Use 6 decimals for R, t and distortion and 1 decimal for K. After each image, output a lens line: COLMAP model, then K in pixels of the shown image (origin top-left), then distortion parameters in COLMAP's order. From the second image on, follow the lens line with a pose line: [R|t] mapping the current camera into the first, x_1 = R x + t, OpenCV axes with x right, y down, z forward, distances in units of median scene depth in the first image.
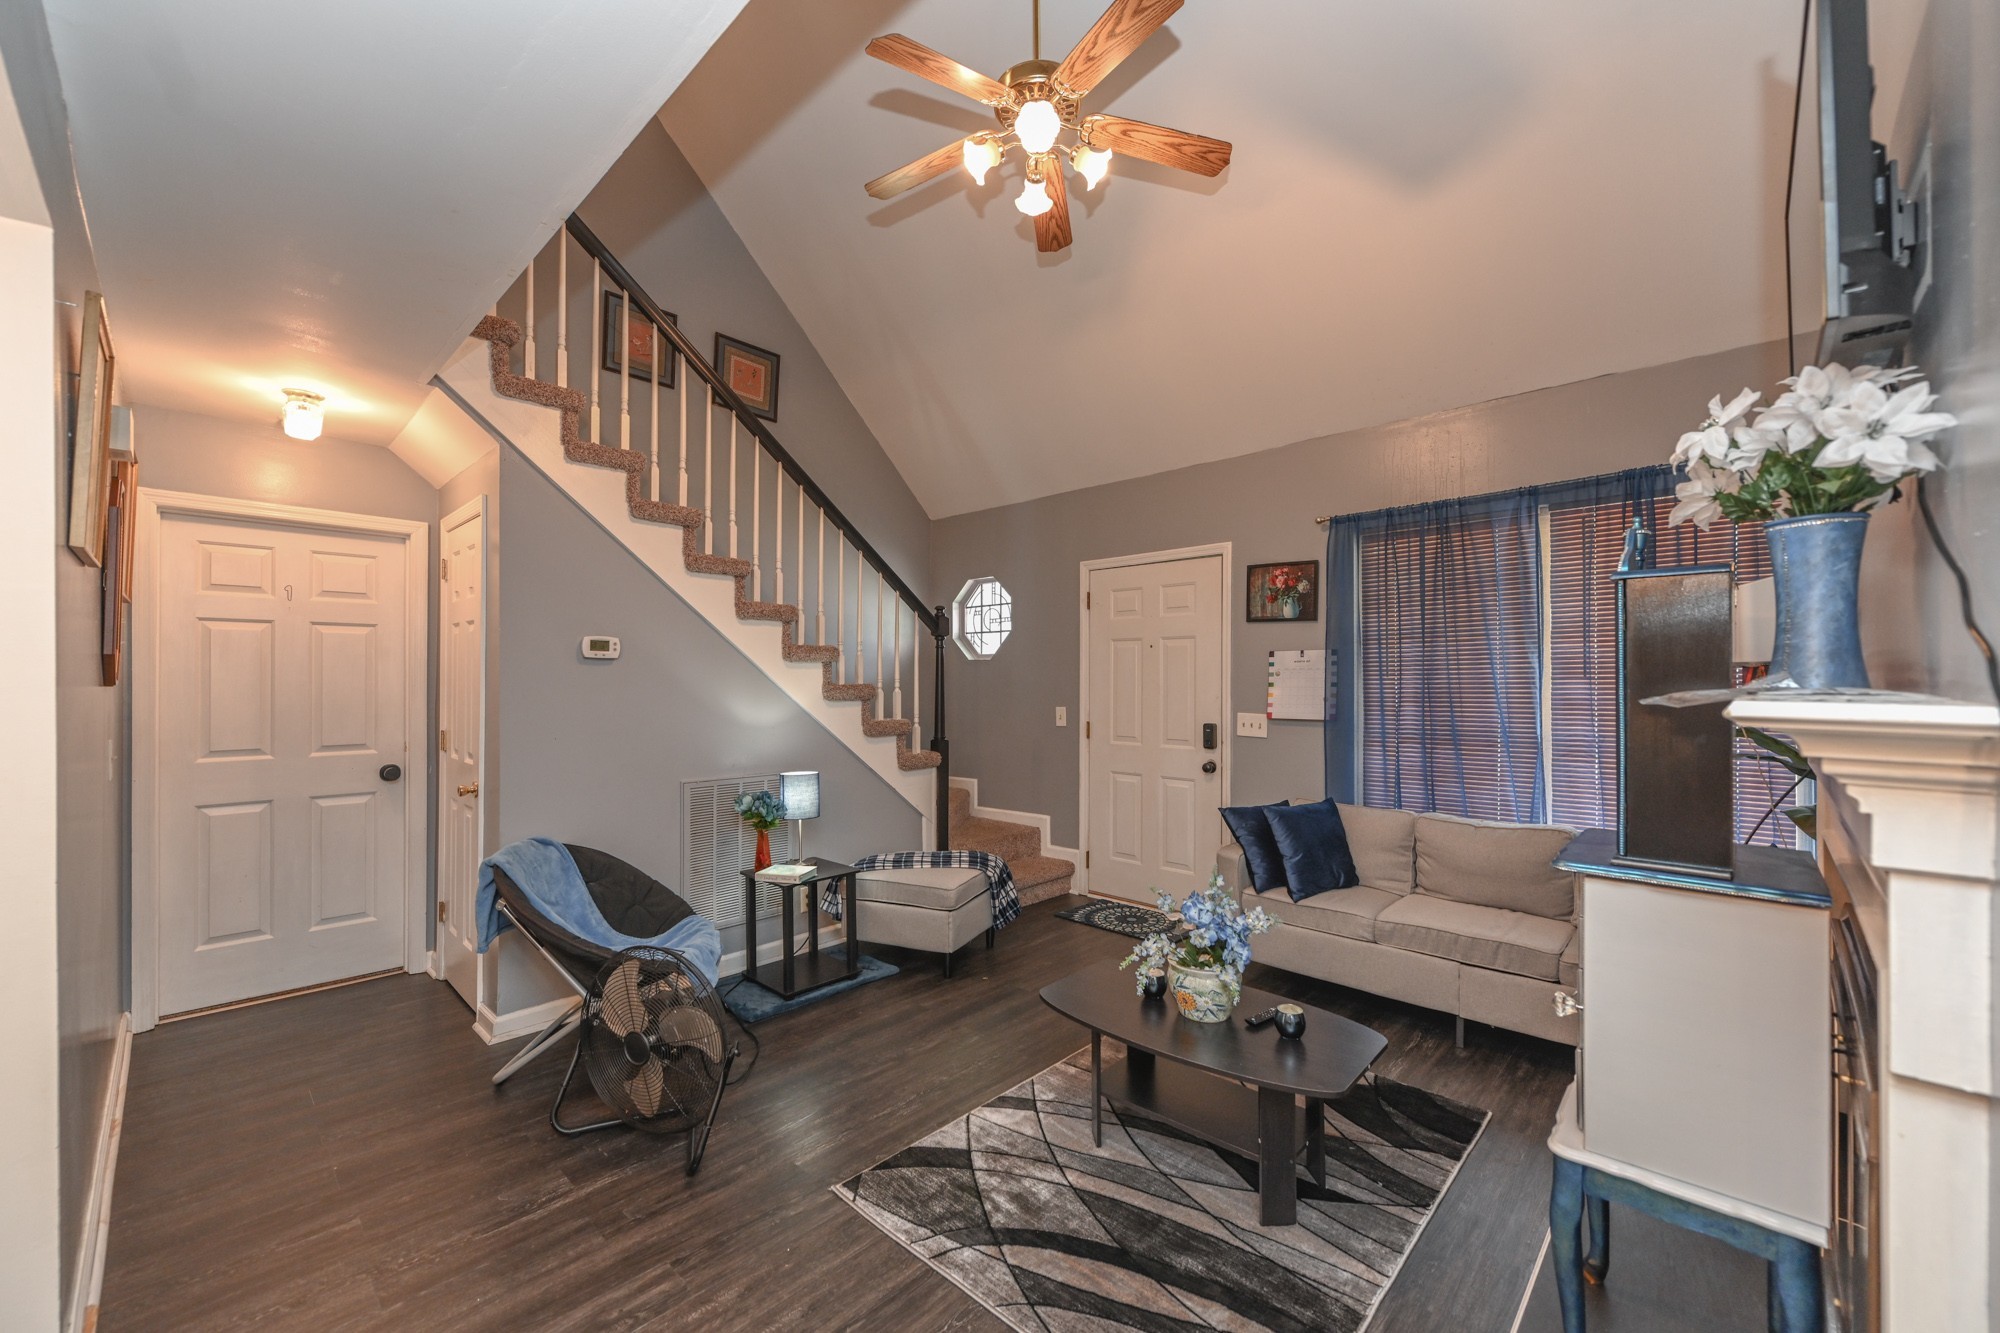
lens RADIAL K [[793.5, 0, 994.7], [0, 793.5, 669.4], [0, 0, 1]] dist [-0.002141, -0.000016]
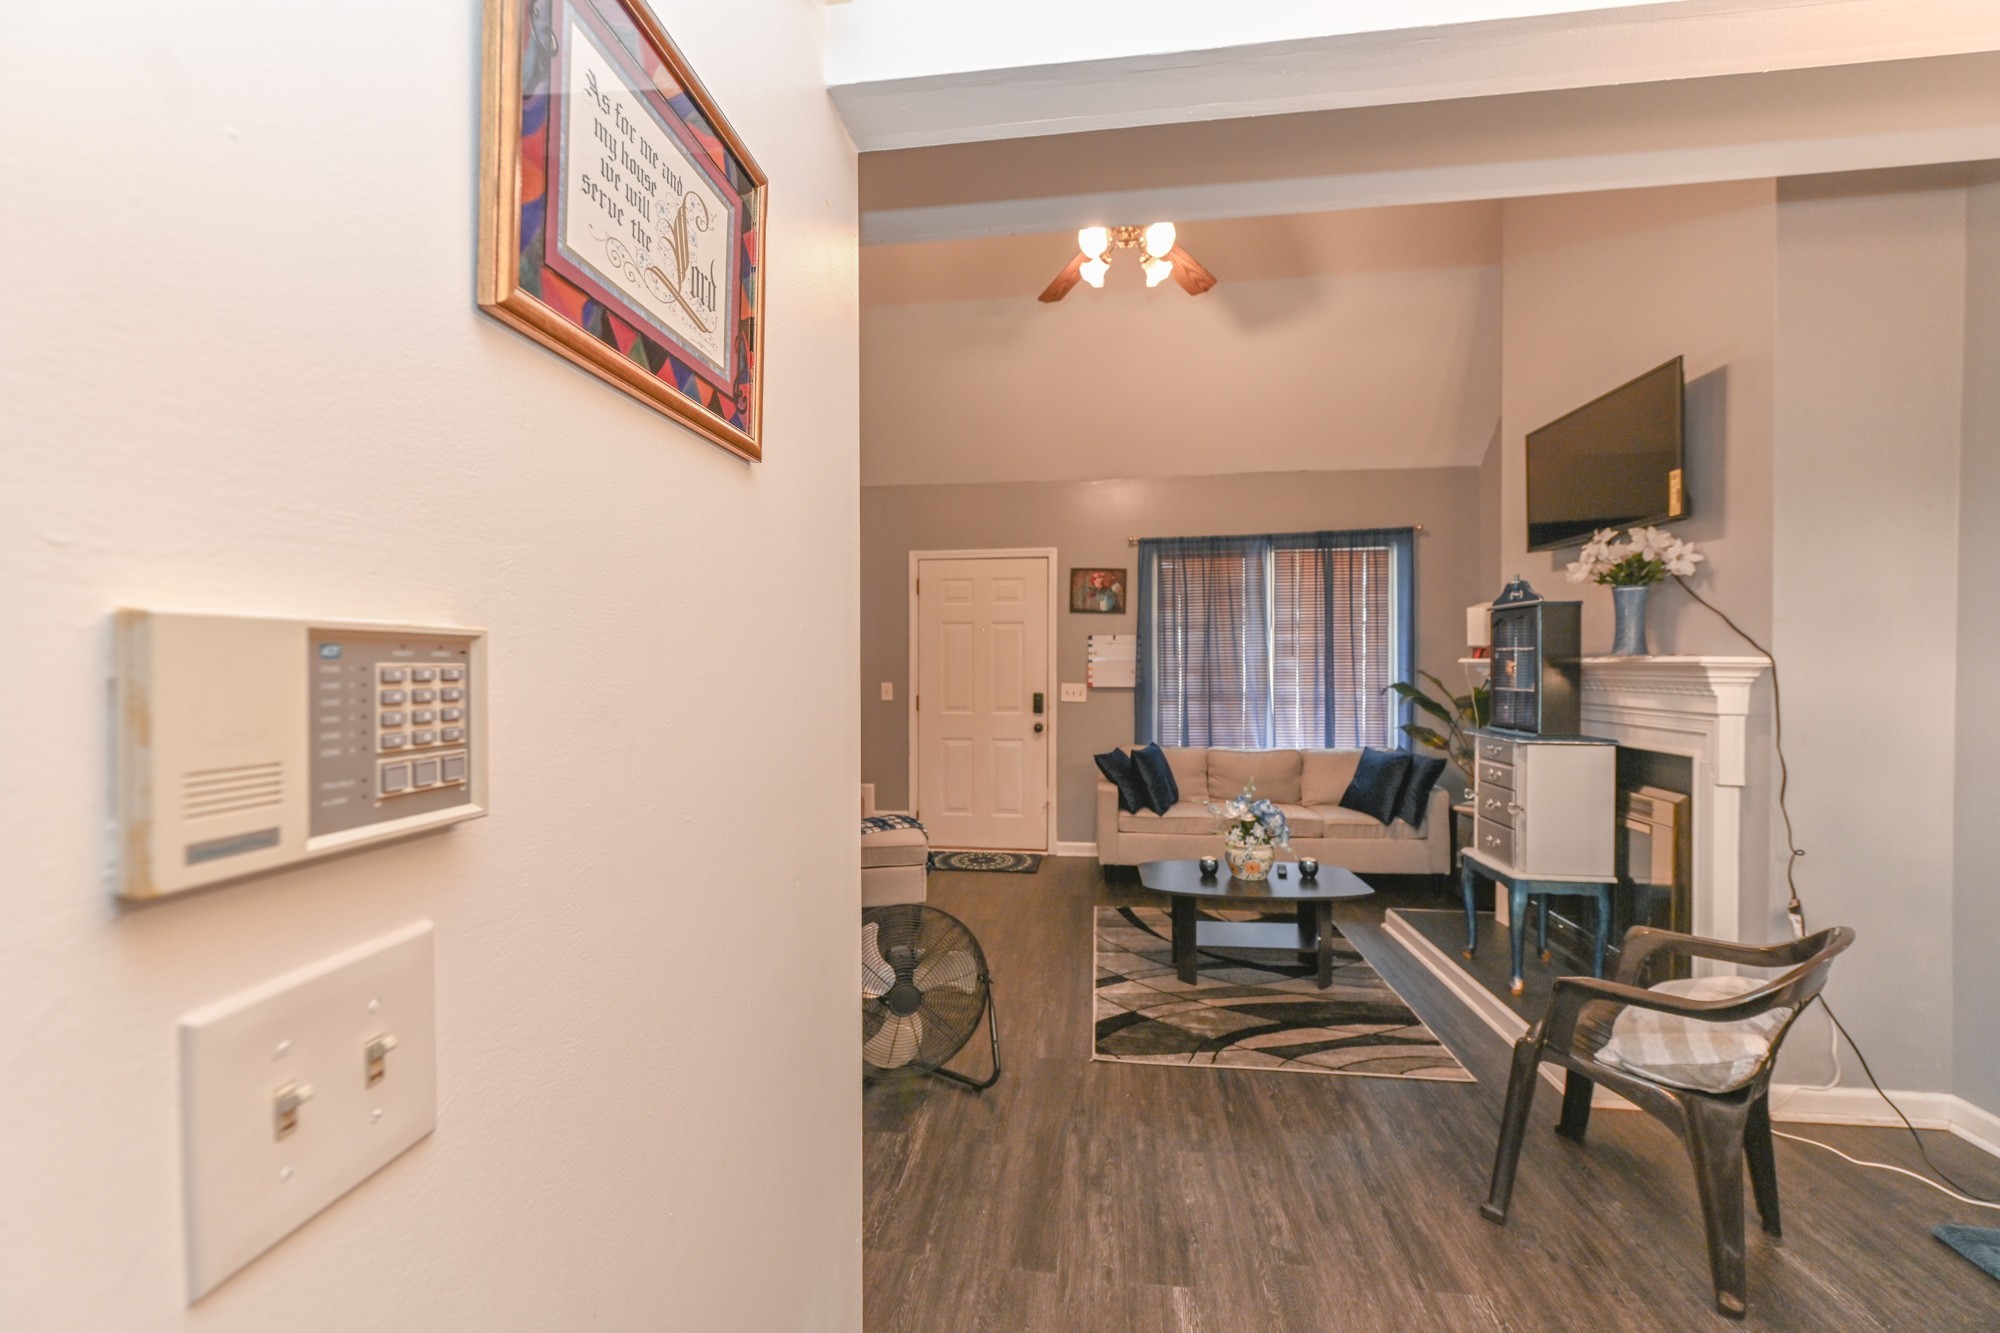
lens RADIAL K [[793.5, 0, 989.8], [0, 793.5, 662.4], [0, 0, 1]] dist [-0.002141, -0.000016]
pose [[0.802818, 0.000170, 0.596223, -0.608985], [-0.006132, 0.999949, 0.007972, 0.012840], [-0.596192, -0.010056, 0.802779, 0.057354]]
